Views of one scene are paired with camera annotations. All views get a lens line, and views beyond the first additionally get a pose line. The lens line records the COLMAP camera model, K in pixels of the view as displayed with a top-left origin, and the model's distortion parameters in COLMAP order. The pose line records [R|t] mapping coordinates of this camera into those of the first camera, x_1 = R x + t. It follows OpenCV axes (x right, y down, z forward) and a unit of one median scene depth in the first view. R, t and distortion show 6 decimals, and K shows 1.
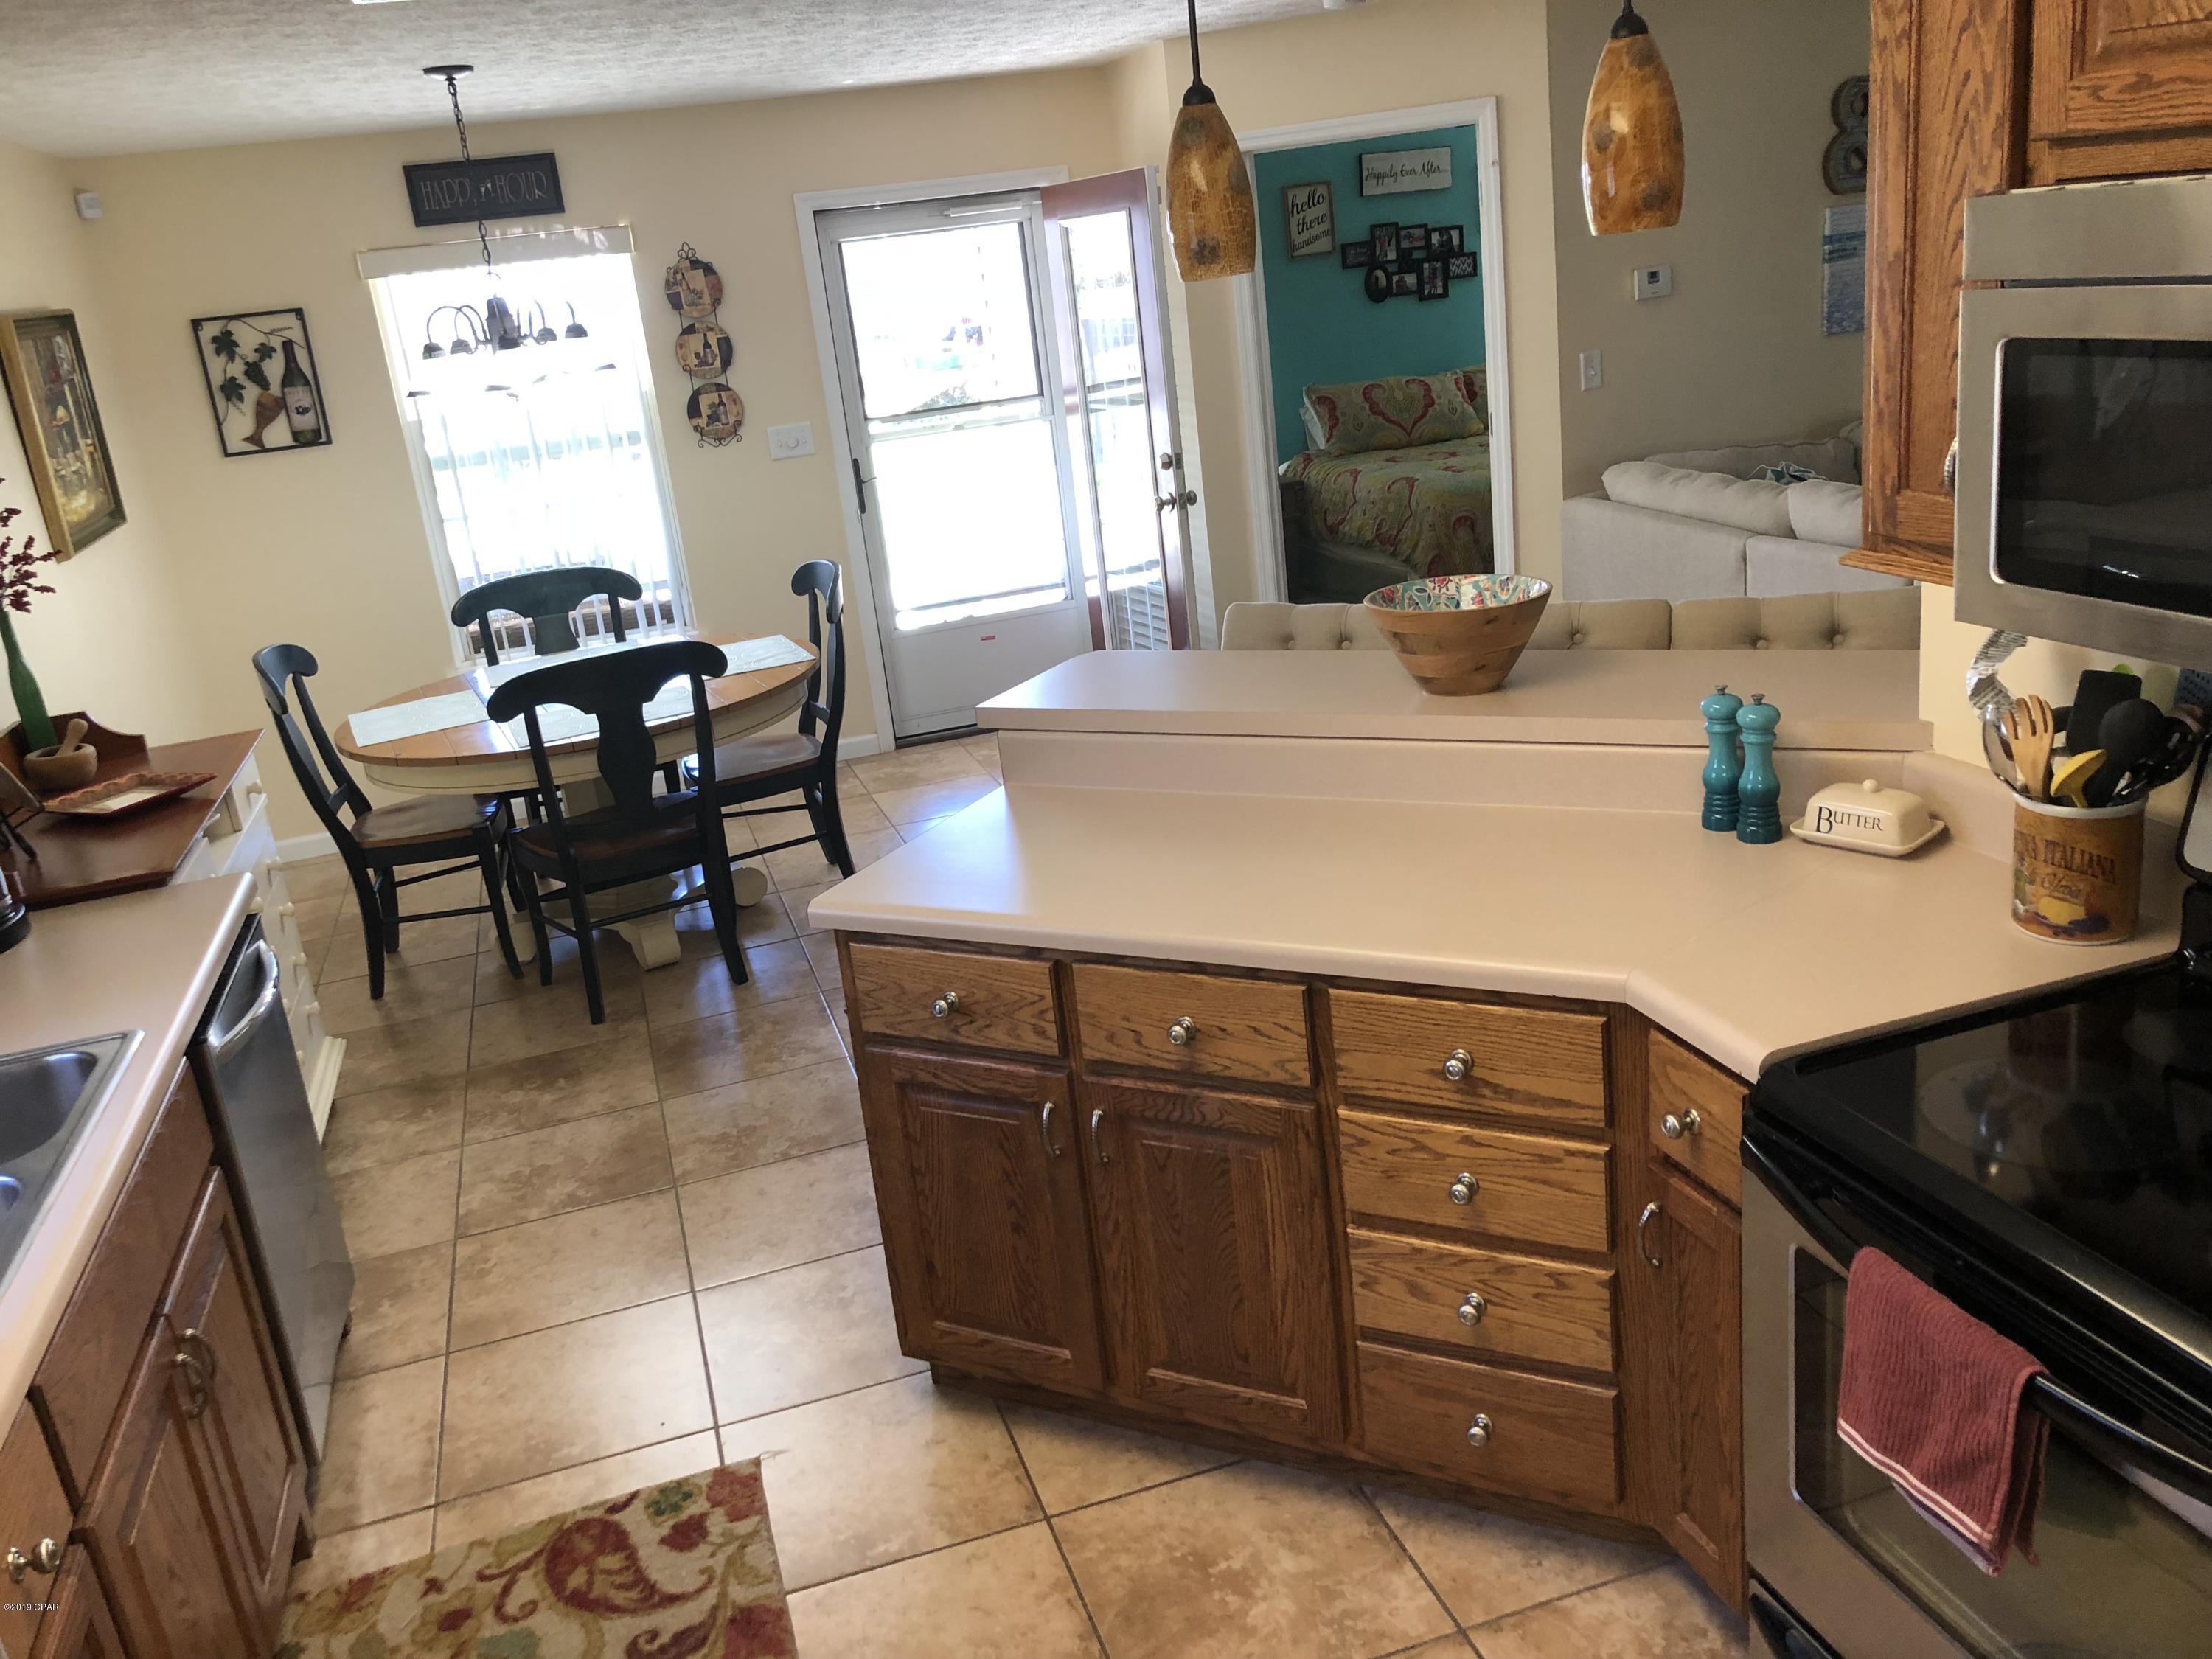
lens RADIAL K [[1807.5, 0, 1106.0], [0, 1807.5, 829.5], [0, 0, 1]] dist [0.000973, 0.005930]
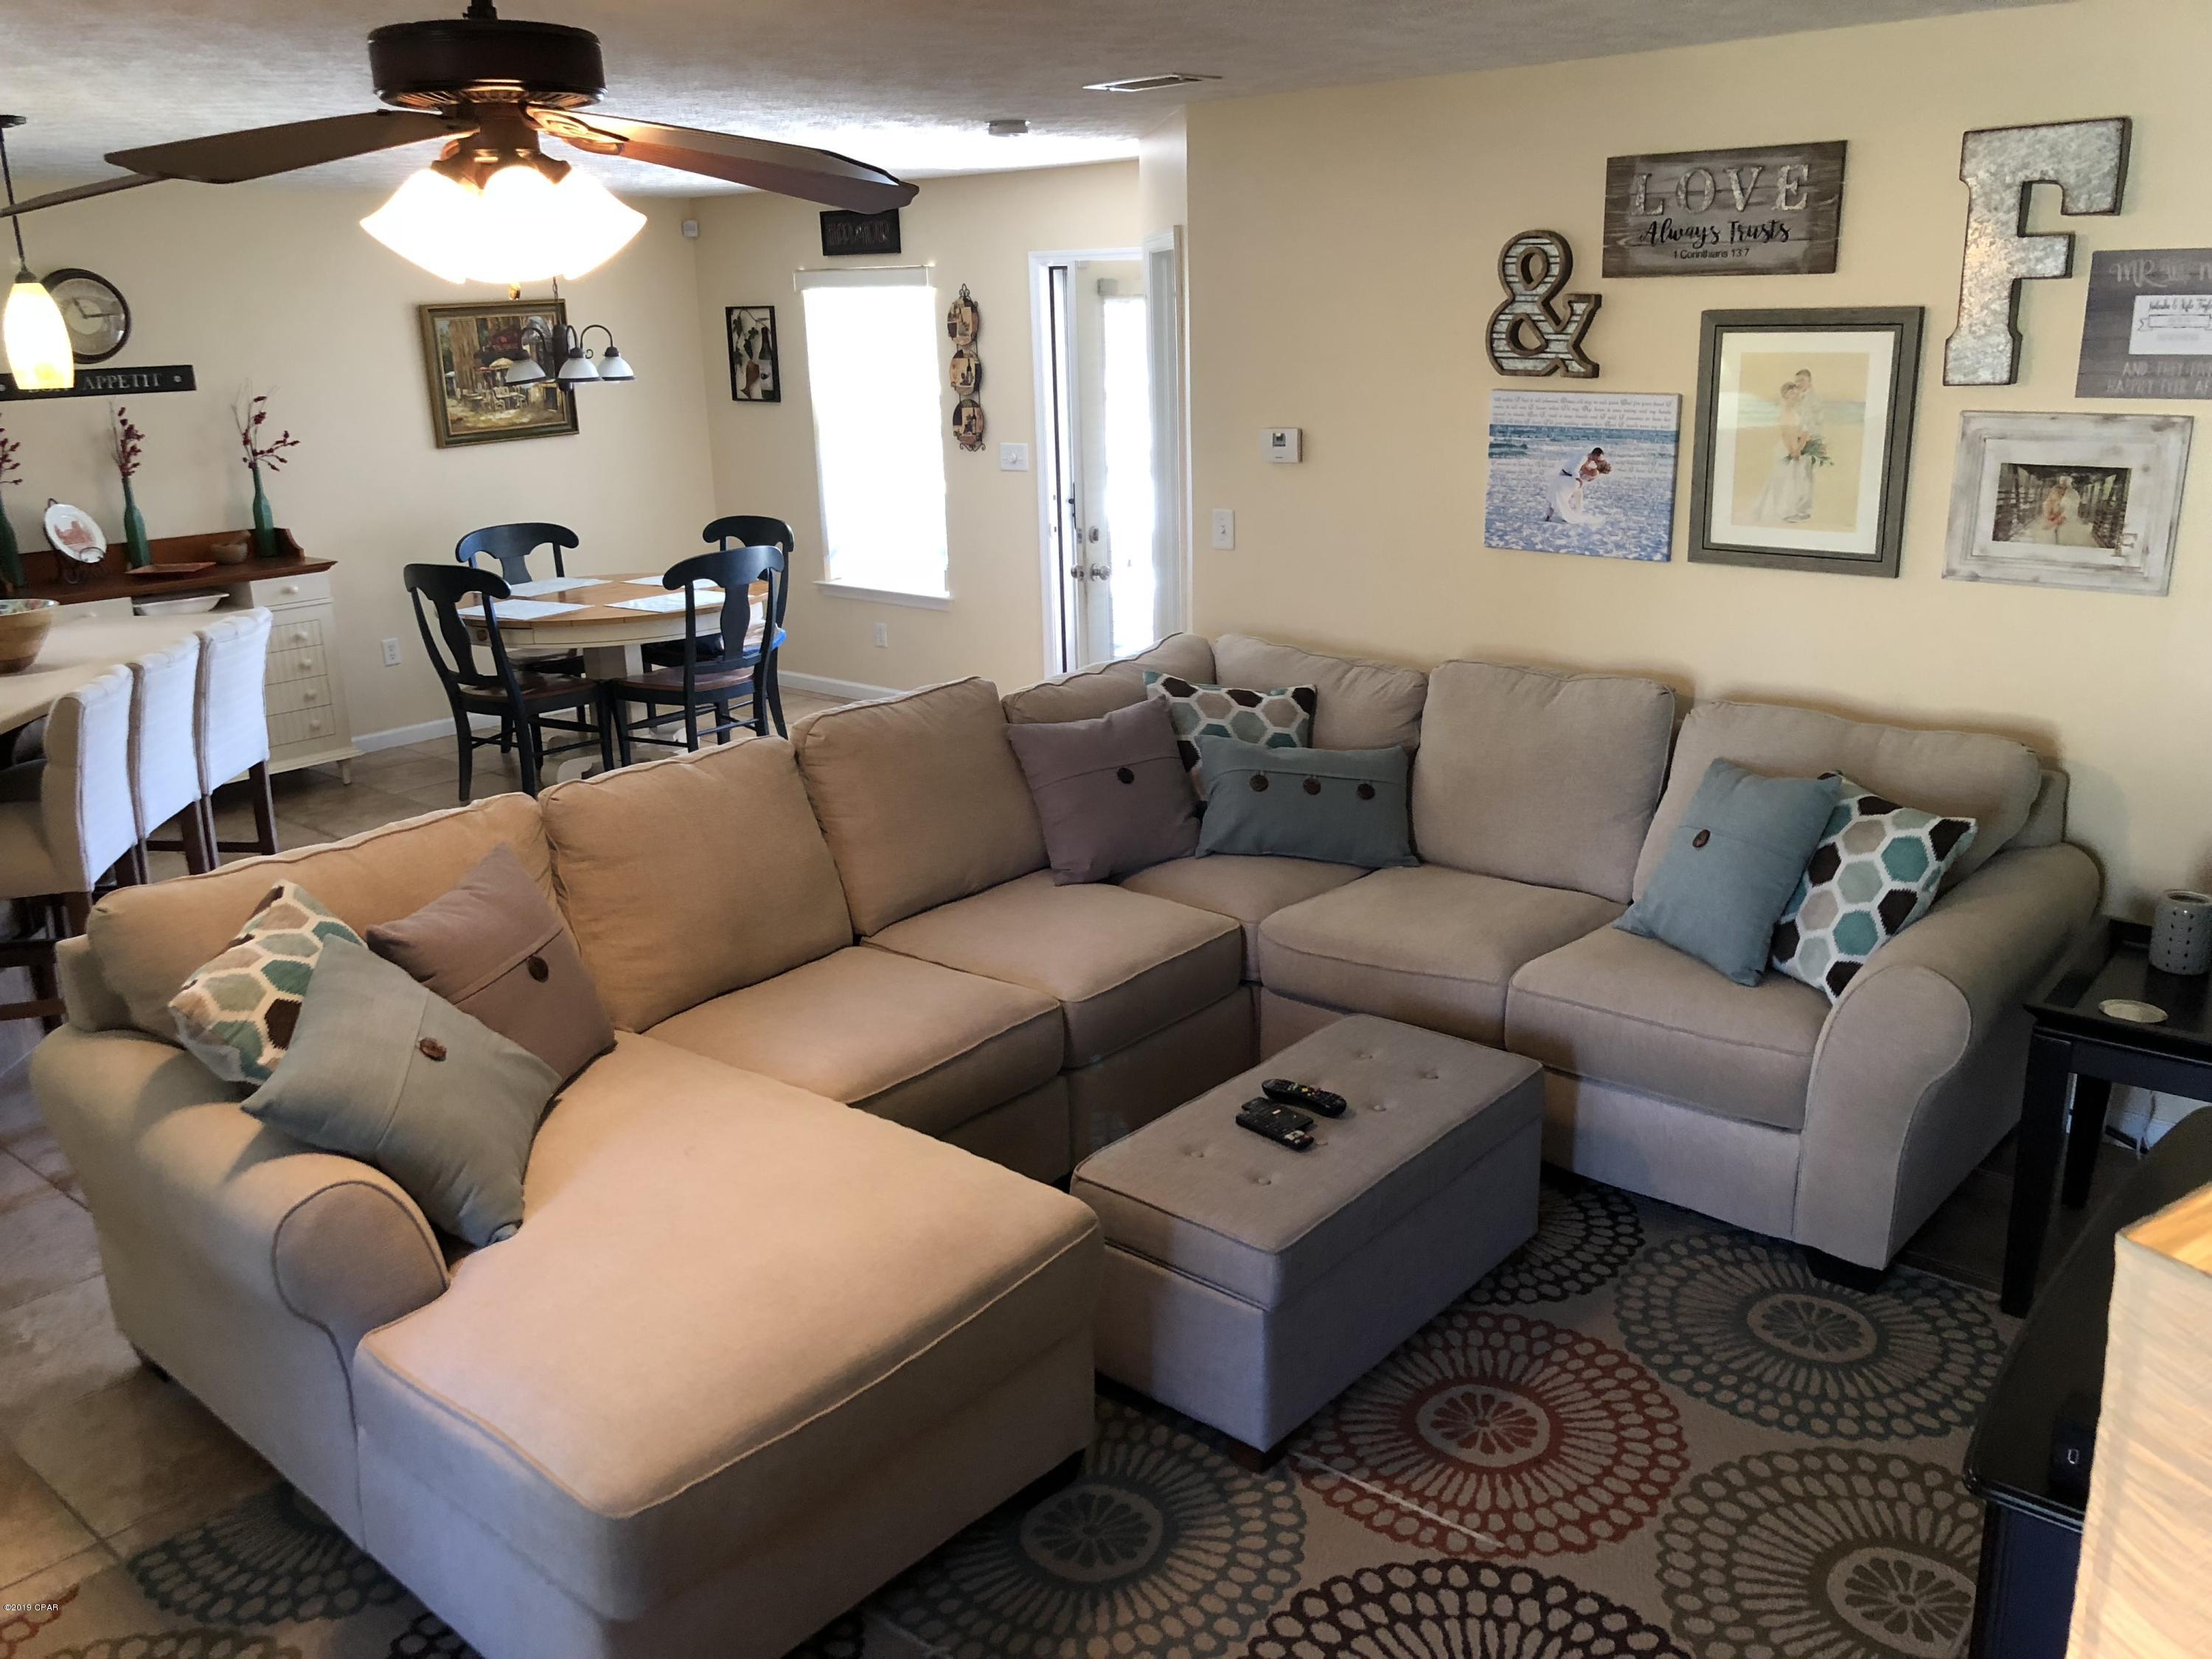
lens RADIAL K [[1807.5, 0, 1106.0], [0, 1807.5, 829.5], [0, 0, 1]] dist [0.000973, 0.005930]
pose [[0.545111, 0.329895, -0.770729, 0.925723], [-0.295931, 0.935863, 0.191275, -0.250304], [0.784397, 0.123816, 0.607775, 0.387330]]
